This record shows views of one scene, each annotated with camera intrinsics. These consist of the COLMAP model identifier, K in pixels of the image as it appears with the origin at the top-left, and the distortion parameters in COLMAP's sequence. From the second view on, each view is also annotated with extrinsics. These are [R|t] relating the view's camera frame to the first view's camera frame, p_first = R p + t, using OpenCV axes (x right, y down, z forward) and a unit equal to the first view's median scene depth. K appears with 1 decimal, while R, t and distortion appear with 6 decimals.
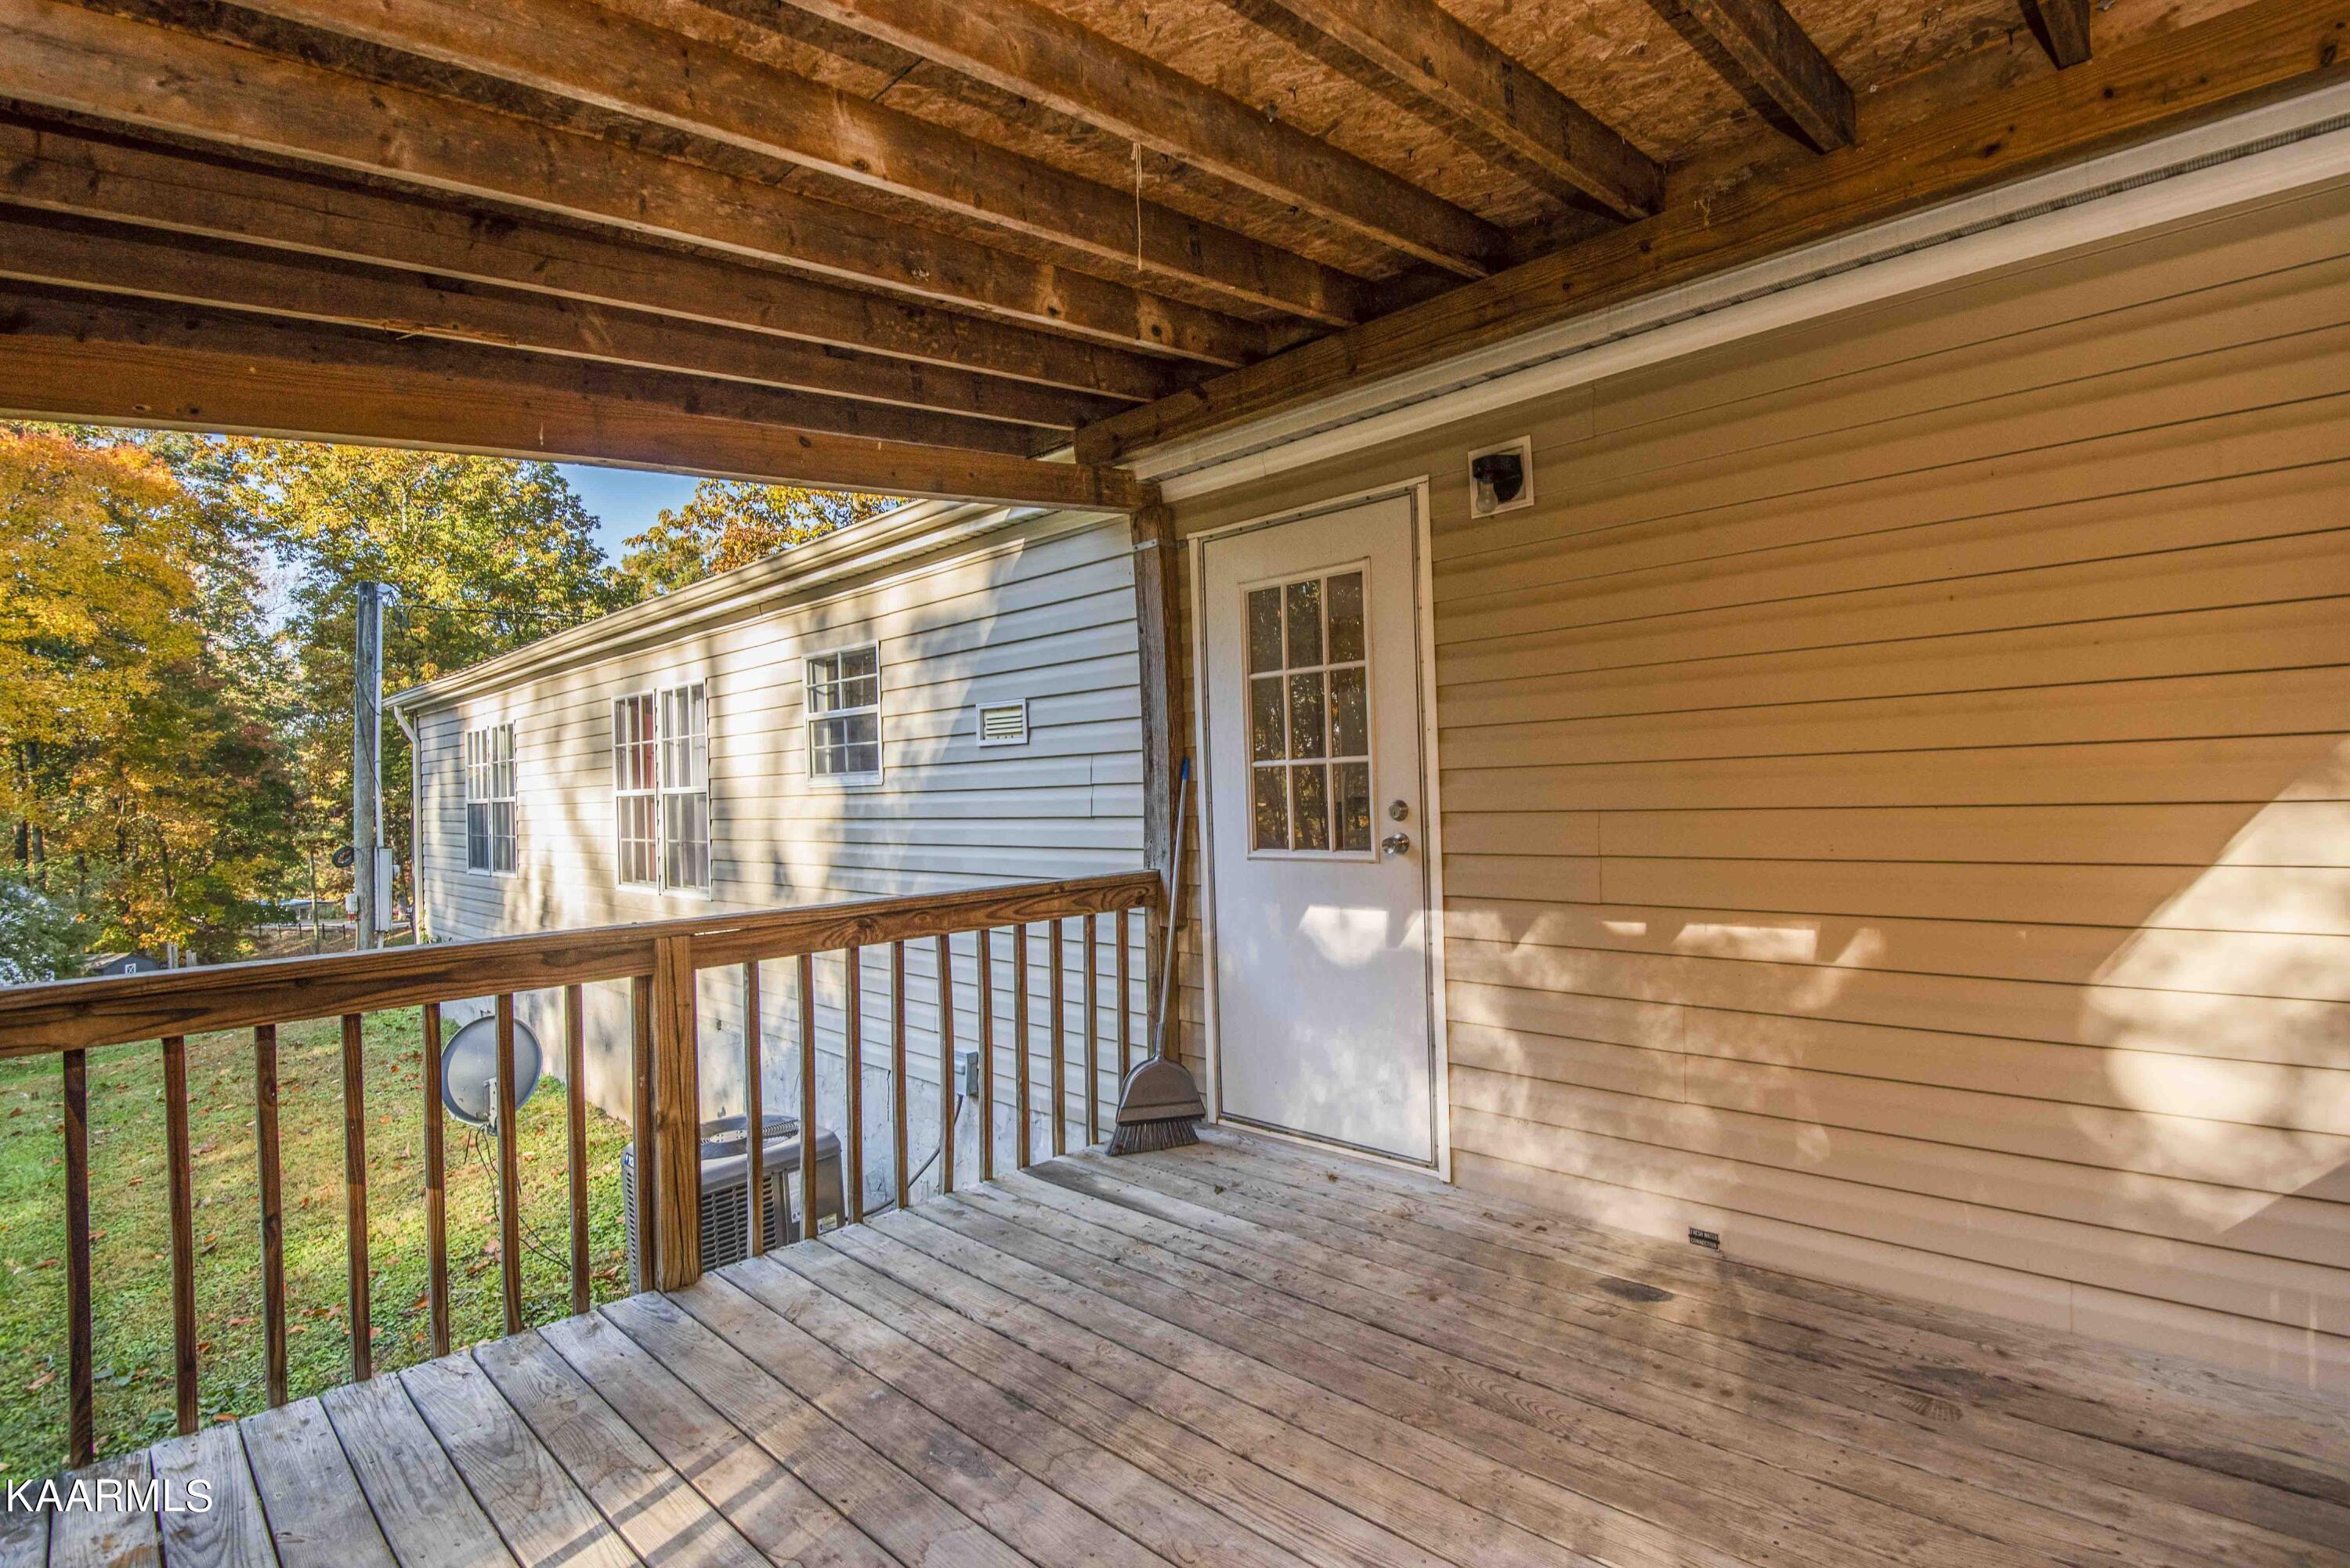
lens RADIAL K [[1141.2, 0, 1189.6], [0, 1141.2, 782.6], [0, 0, 1]] dist [0.001577, -0.020796]
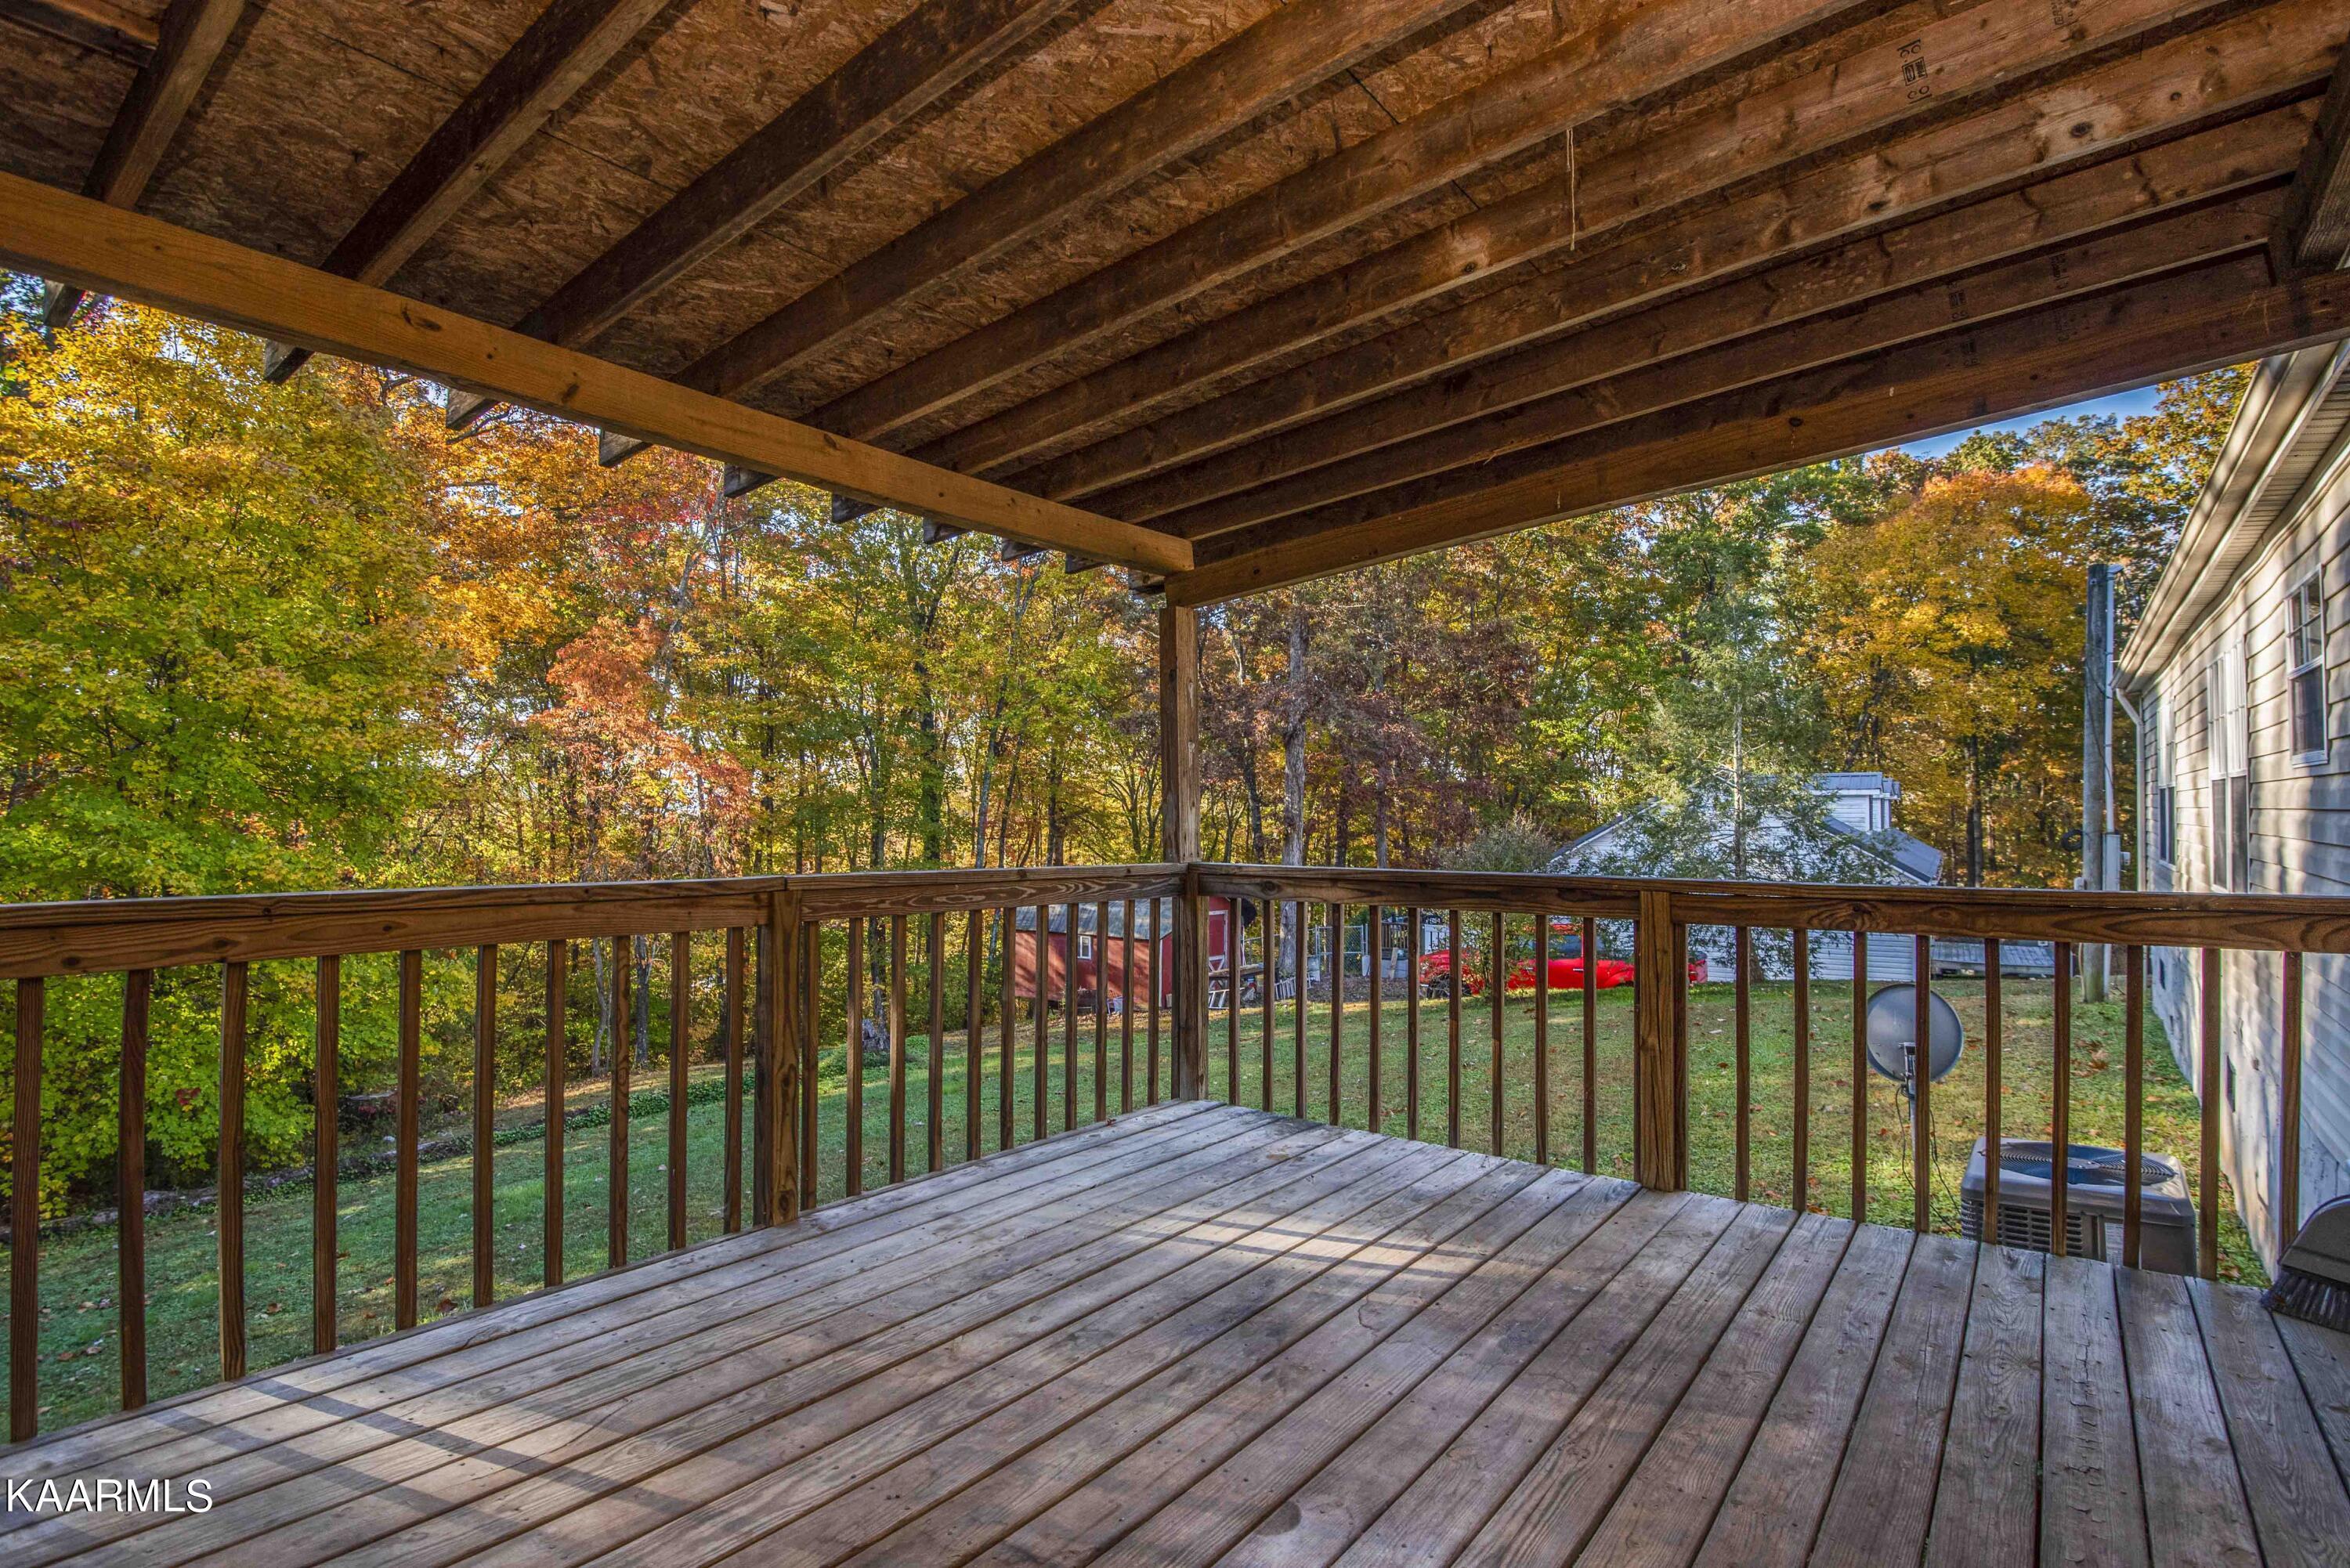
lens RADIAL K [[1141.2, 0, 1189.6], [0, 1141.2, 782.6], [0, 0, 1]] dist [0.001577, -0.020796]
pose [[0.124789, 0.007043, -0.992158, 0.678809], [0.004066, 0.999963, 0.007610, 0.012134], [0.992175, -0.004984, 0.124756, 0.388447]]
